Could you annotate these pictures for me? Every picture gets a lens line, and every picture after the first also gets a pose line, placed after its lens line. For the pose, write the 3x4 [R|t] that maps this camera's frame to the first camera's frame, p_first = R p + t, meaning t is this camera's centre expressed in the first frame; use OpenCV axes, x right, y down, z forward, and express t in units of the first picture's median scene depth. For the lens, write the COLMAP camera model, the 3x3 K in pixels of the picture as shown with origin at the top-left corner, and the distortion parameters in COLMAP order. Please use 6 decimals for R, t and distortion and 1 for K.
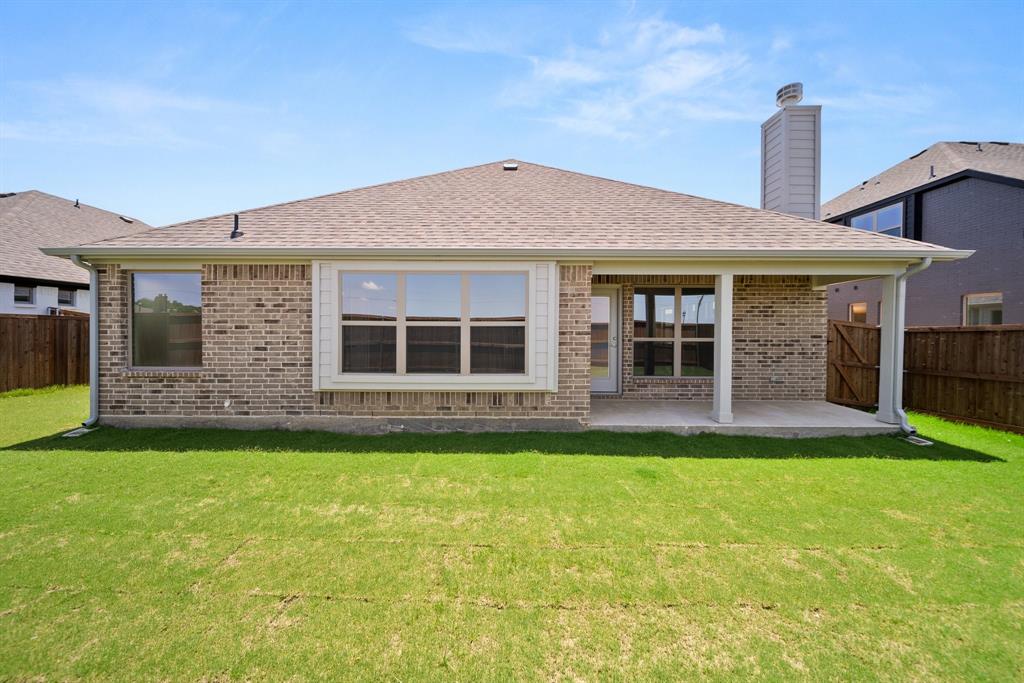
lens RADIAL K [[363.8, 0, 513.6], [0, 363.8, 335.5], [0, 0, 1]] dist [-0.002036, -0.000093]
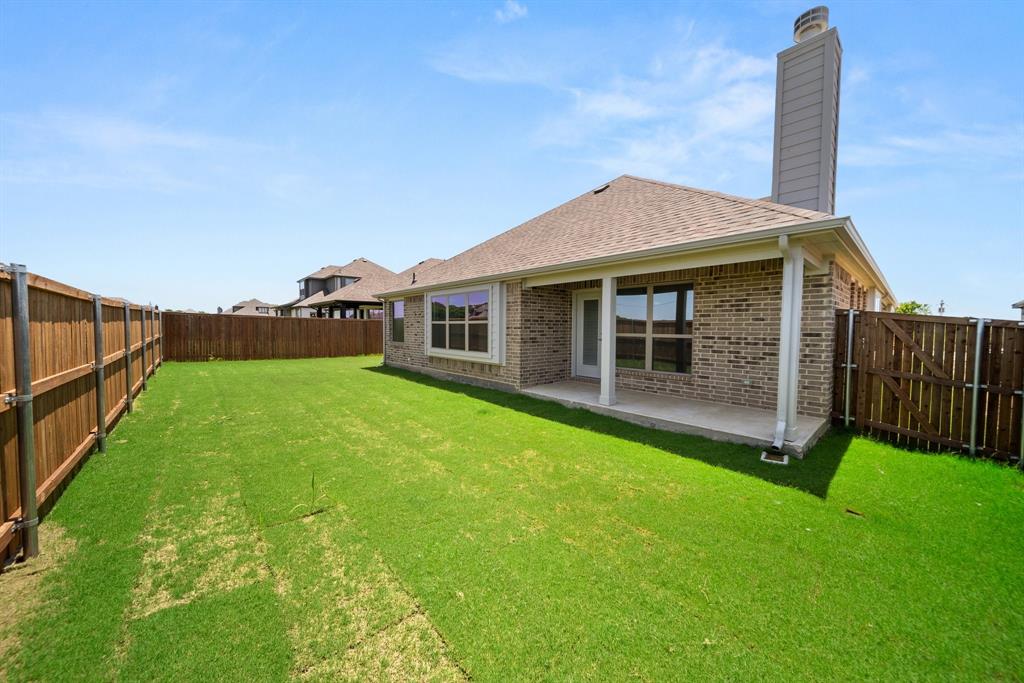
lens RADIAL K [[361.7, 0, 512.5], [0, 361.7, 345.1], [0, 0, 1]] dist [-0.001958, -0.000226]
pose [[0.665302, 0.036796, -0.745667, 1.277401], [-0.018495, 0.999290, 0.032810, 0.015466], [0.746345, -0.008037, 0.665511, 0.001757]]
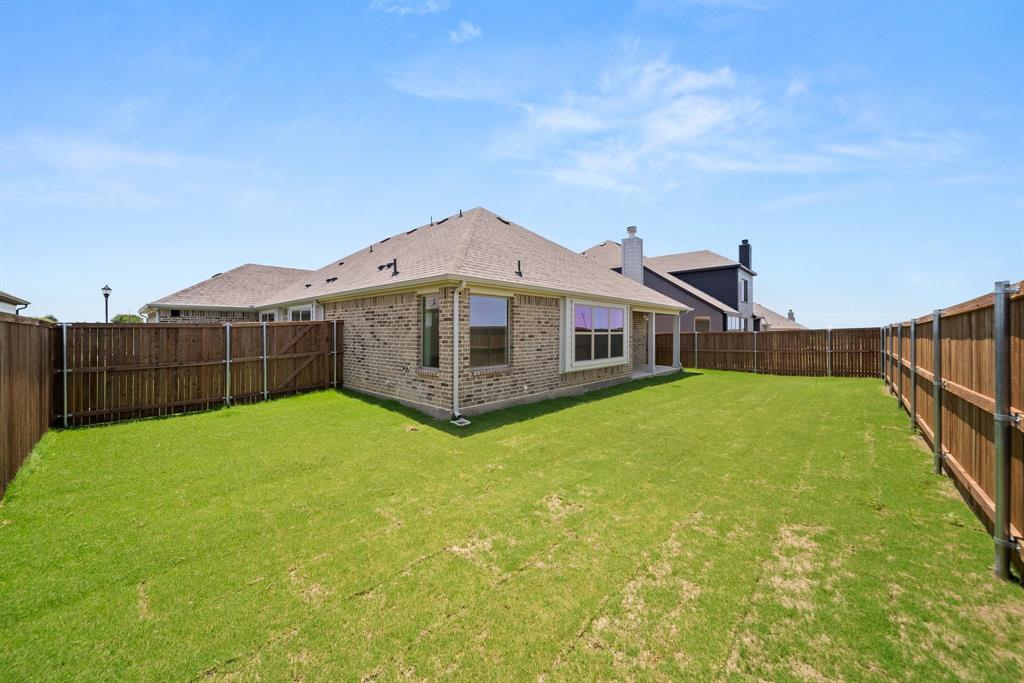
lens RADIAL K [[361.7, 0, 512.5], [0, 361.7, 345.1], [0, 0, 1]] dist [-0.001958, -0.000226]
pose [[0.686141, -0.030278, 0.726838, -1.900788], [0.025510, 0.999520, 0.017556, -0.014929], [-0.727021, 0.006496, 0.686585, 0.012382]]
